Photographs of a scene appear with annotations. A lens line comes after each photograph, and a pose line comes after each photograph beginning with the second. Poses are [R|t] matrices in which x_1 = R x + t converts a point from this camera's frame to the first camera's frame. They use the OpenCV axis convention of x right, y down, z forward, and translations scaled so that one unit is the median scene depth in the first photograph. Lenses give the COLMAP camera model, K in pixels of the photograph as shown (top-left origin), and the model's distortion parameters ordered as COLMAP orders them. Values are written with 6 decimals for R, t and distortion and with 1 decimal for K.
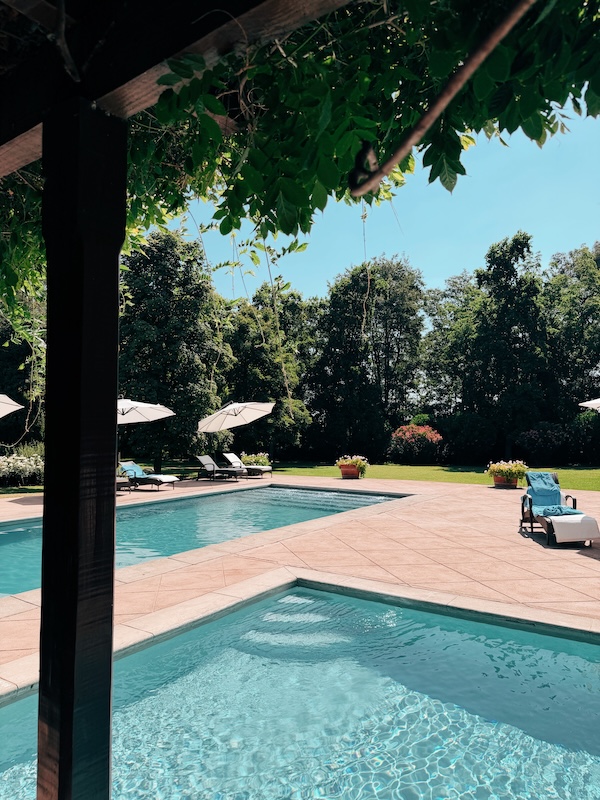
lens RADIAL K [[553.3, 0, 299.0], [0, 553.3, 401.5], [0, 0, 1]] dist [0.007151, -0.009202]
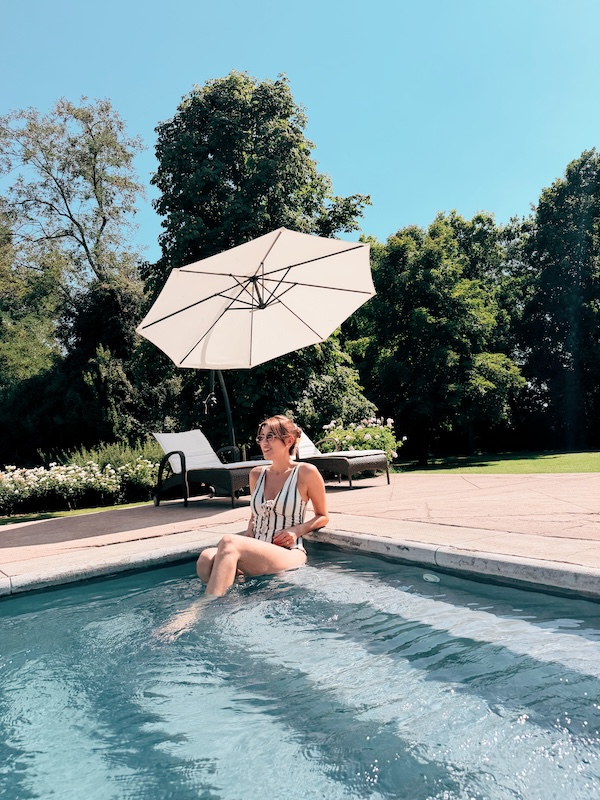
lens RADIAL K [[553.3, 0, 302.8], [0, 553.3, 399.9], [0, 0, 1]] dist [0.007151, -0.009202]
pose [[0.926251, -0.105749, -0.361768, 0.014379], [0.103034, 0.994315, -0.026847, 0.044789], [0.362550, -0.012407, 0.931882, 0.329343]]
